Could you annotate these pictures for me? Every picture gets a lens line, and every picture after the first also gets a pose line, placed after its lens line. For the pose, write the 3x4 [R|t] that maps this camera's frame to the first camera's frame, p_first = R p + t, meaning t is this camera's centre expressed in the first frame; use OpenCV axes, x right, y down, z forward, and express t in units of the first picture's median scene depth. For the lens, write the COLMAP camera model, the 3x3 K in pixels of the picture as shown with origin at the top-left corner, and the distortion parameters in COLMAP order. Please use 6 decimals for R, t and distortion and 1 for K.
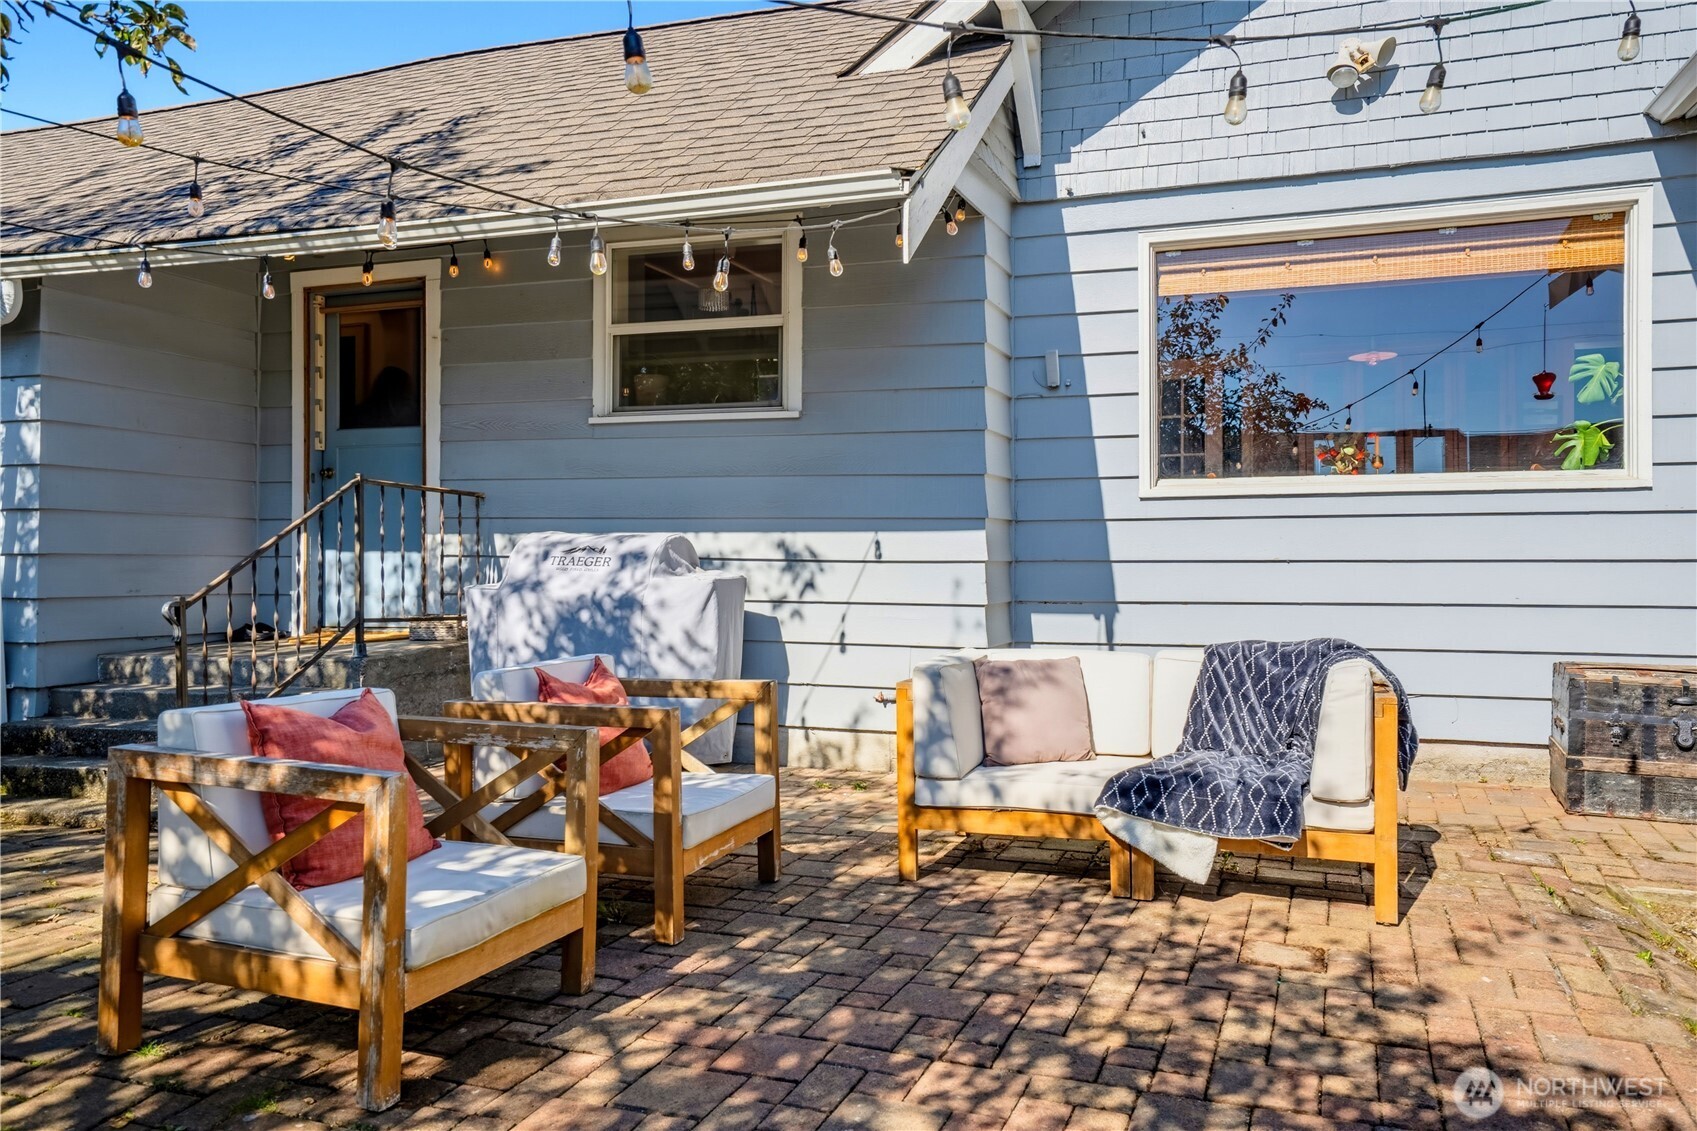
lens RADIAL K [[1316.3, 0, 848.8], [0, 1316.3, 554.8], [0, 0, 1]] dist [0.002784, 0.002690]
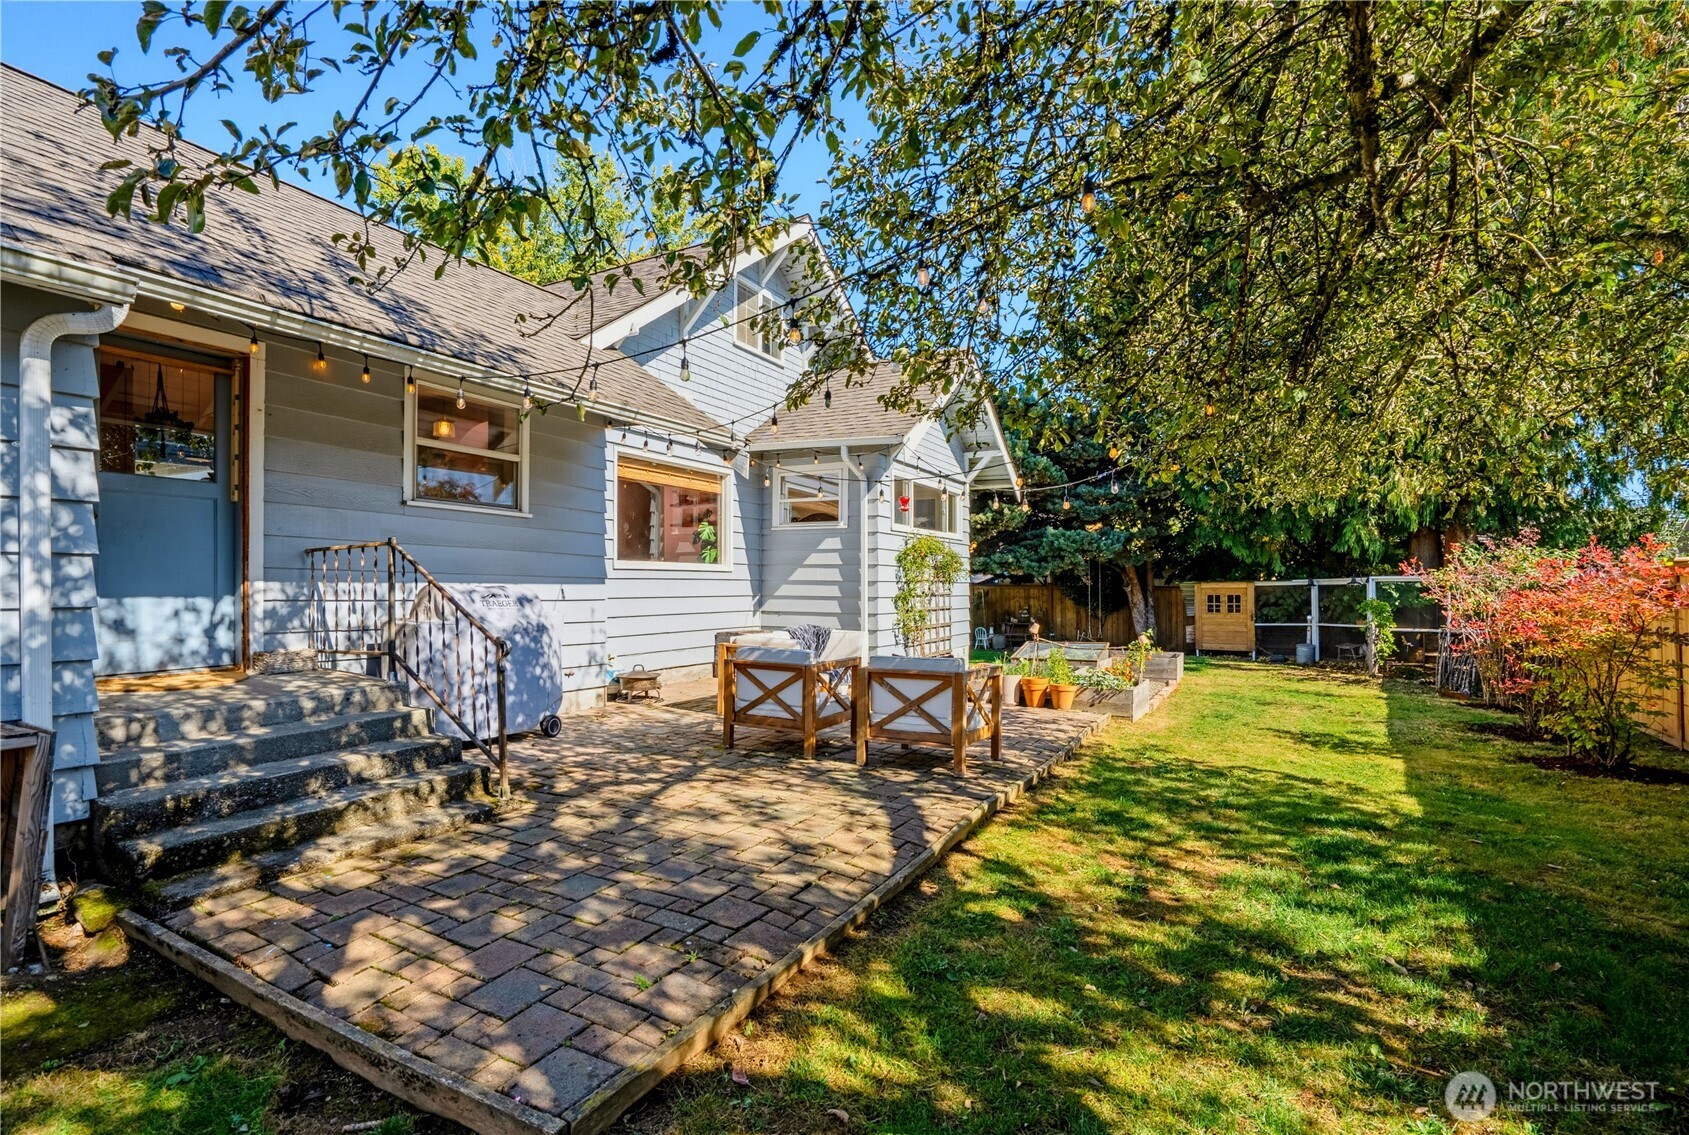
lens RADIAL K [[797.0, 0, 825.9], [0, 797.0, 578.7], [0, 0, 1]] dist [-0.053830, 0.019568]
pose [[0.173995, 0.011167, 0.984683, -1.013271], [-0.010319, 0.999901, -0.009516, -0.018802], [-0.984692, -0.008505, 0.174093, 0.445071]]
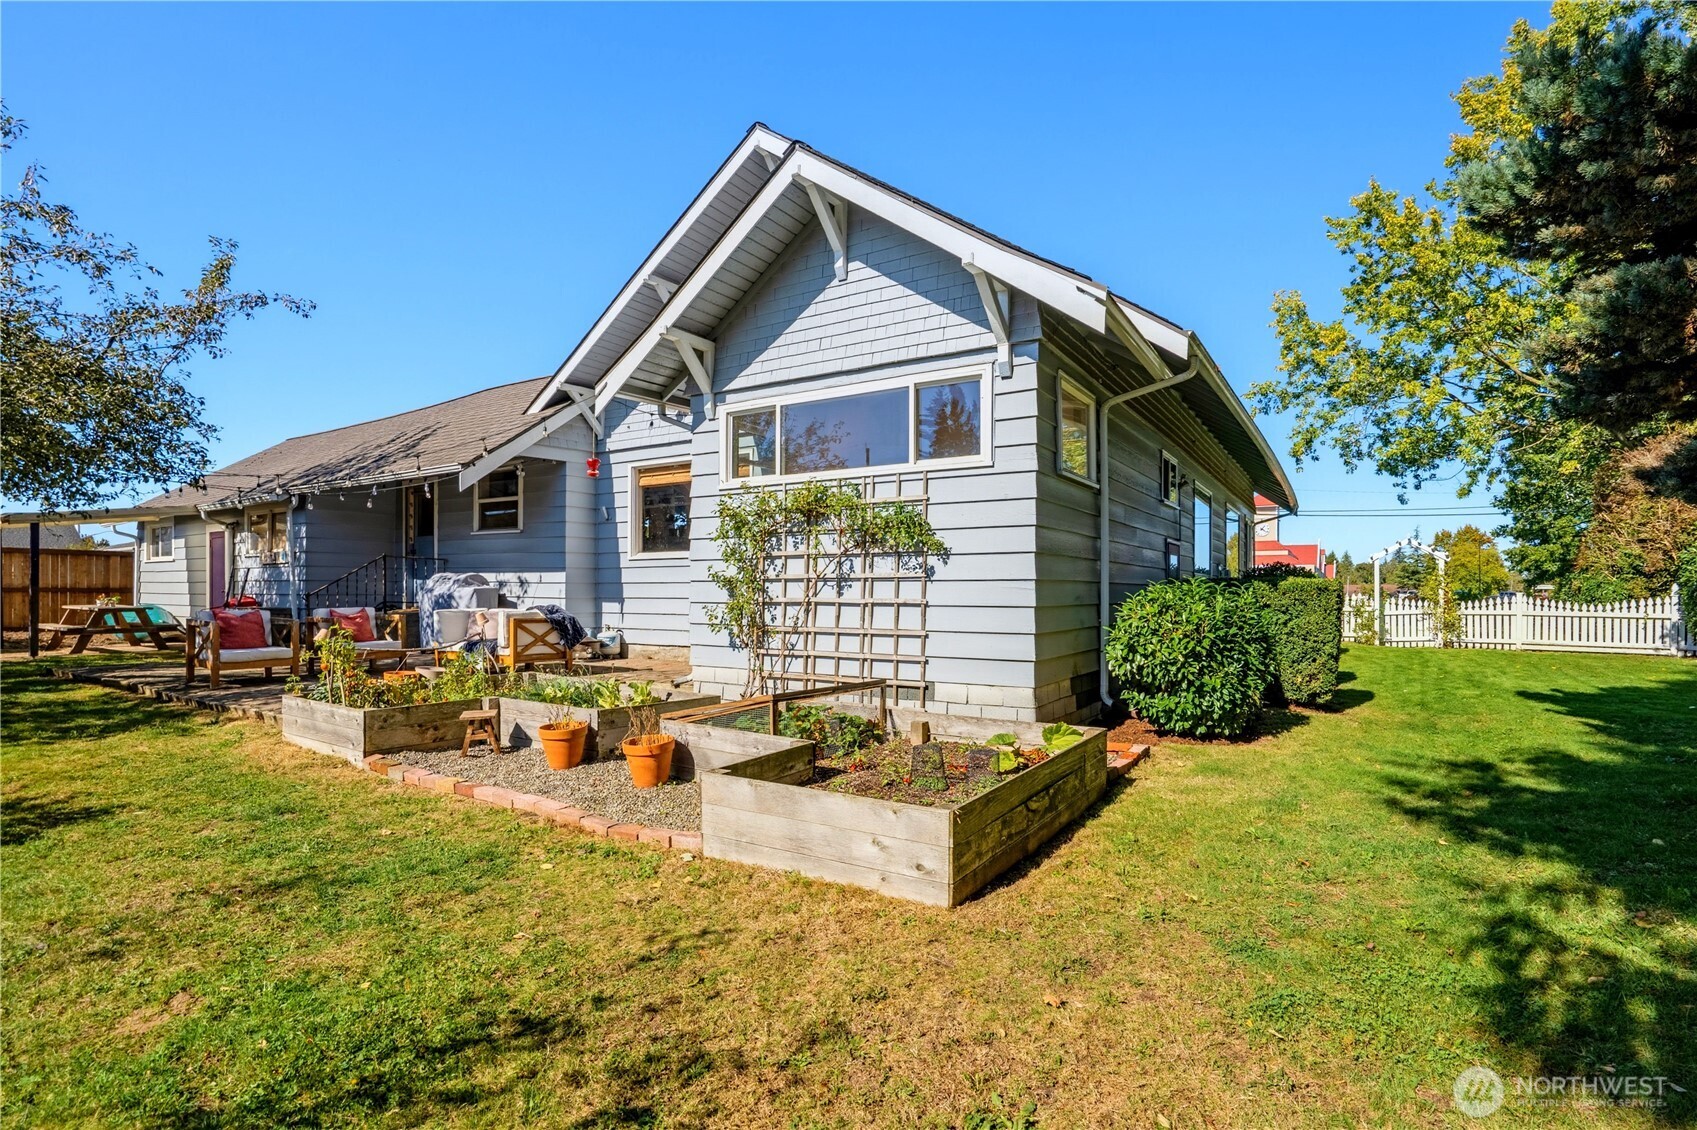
lens RADIAL K [[800.7, 0, 858.7], [0, 800.7, 600.5], [0, 0, 1]] dist [-0.053830, 0.019568]
pose [[0.976469, 0.008249, -0.215502, 1.061568], [-0.004094, 0.999797, 0.019719, 0.006314], [0.215621, -0.018372, 0.976304, -0.527954]]
